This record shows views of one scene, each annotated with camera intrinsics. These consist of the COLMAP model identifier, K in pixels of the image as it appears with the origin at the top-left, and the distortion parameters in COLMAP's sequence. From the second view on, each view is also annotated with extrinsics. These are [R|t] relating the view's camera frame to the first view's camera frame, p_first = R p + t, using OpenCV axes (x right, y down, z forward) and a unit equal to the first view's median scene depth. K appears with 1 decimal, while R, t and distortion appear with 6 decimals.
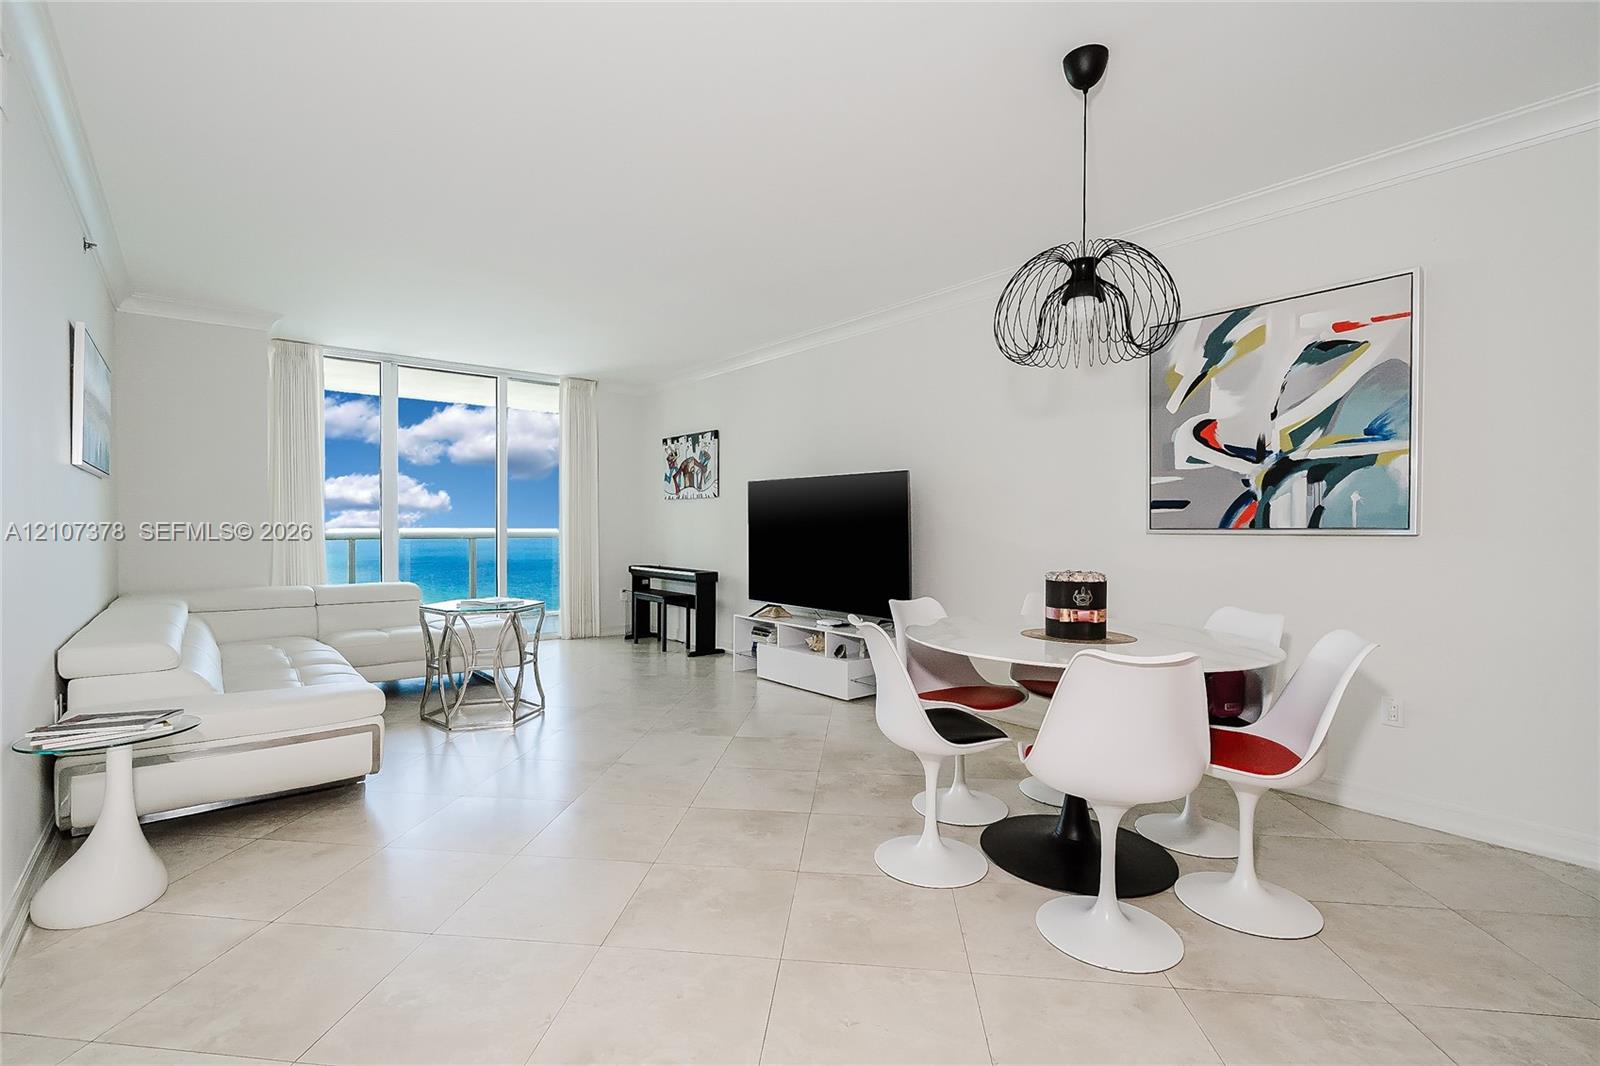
lens RADIAL K [[702.2, 0, 792.4], [0, 702.2, 528.9], [0, 0, 1]] dist [-0.002187, -0.001406]
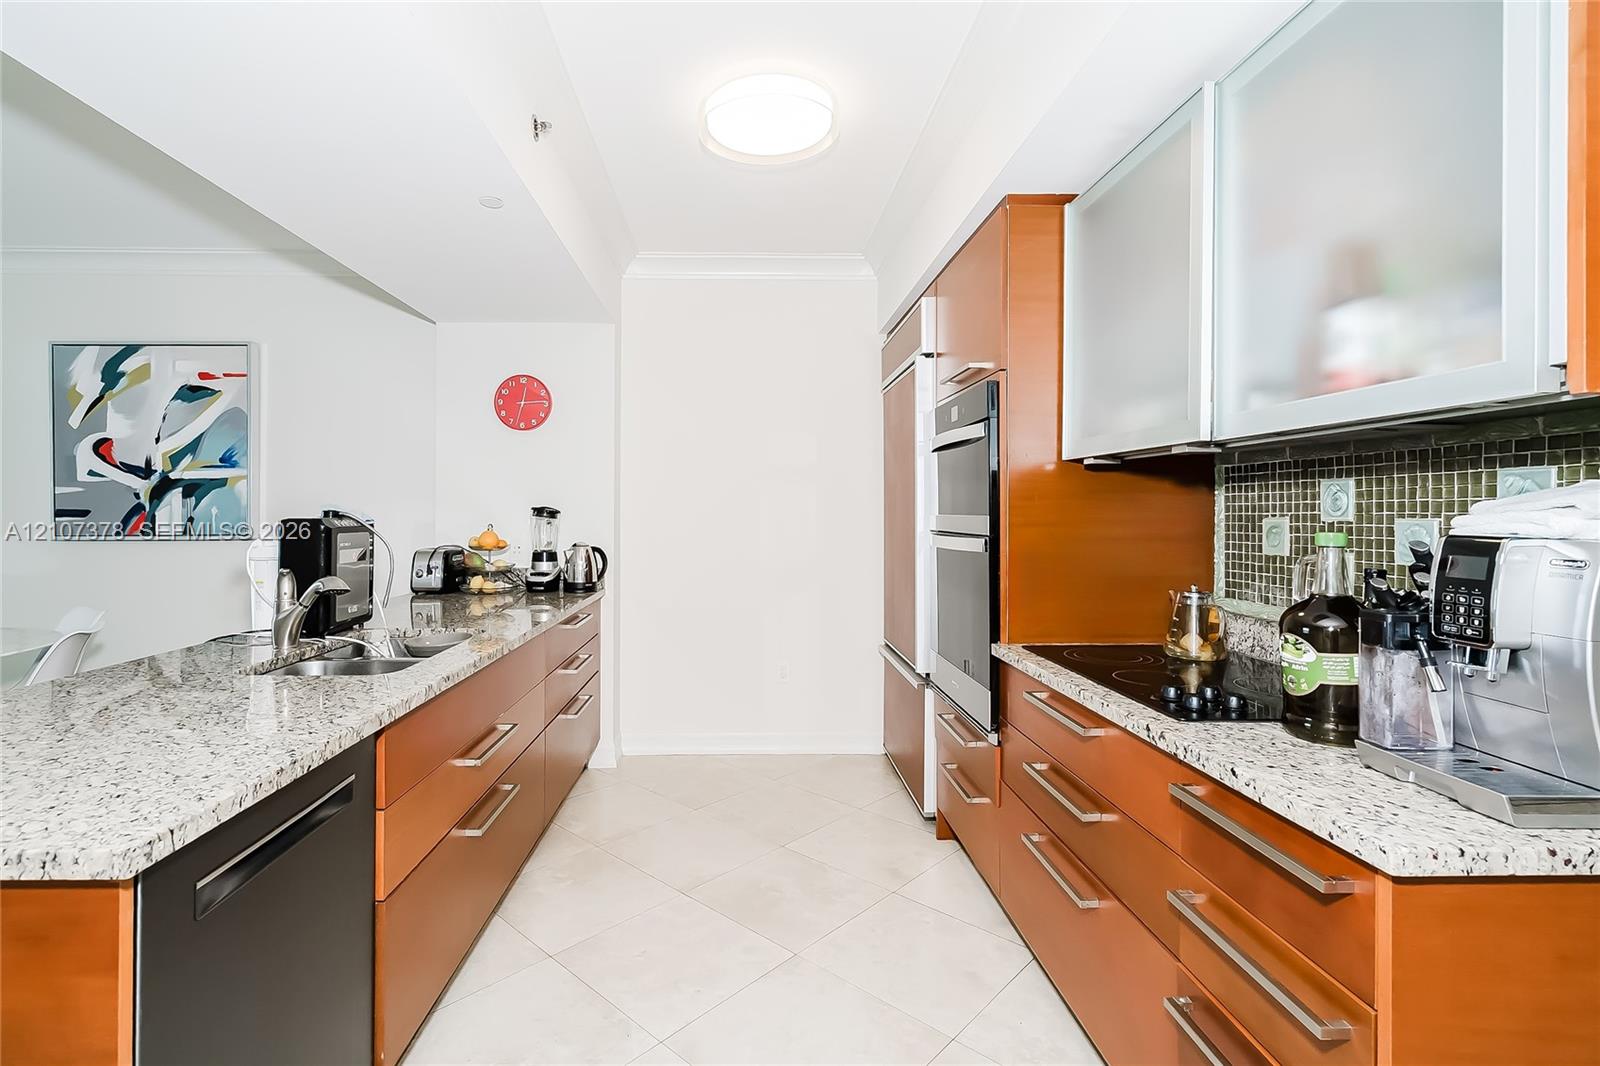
lens RADIAL K [[702.2, 0, 726.6], [0, 702.2, 511.0], [0, 0, 1]] dist [-0.002187, -0.001406]
pose [[0.626915, 0.001657, 0.779086, 0.341741], [0.003844, 0.999979, -0.005221, -0.029706], [-0.779078, 0.006268, 0.626895, -0.466553]]
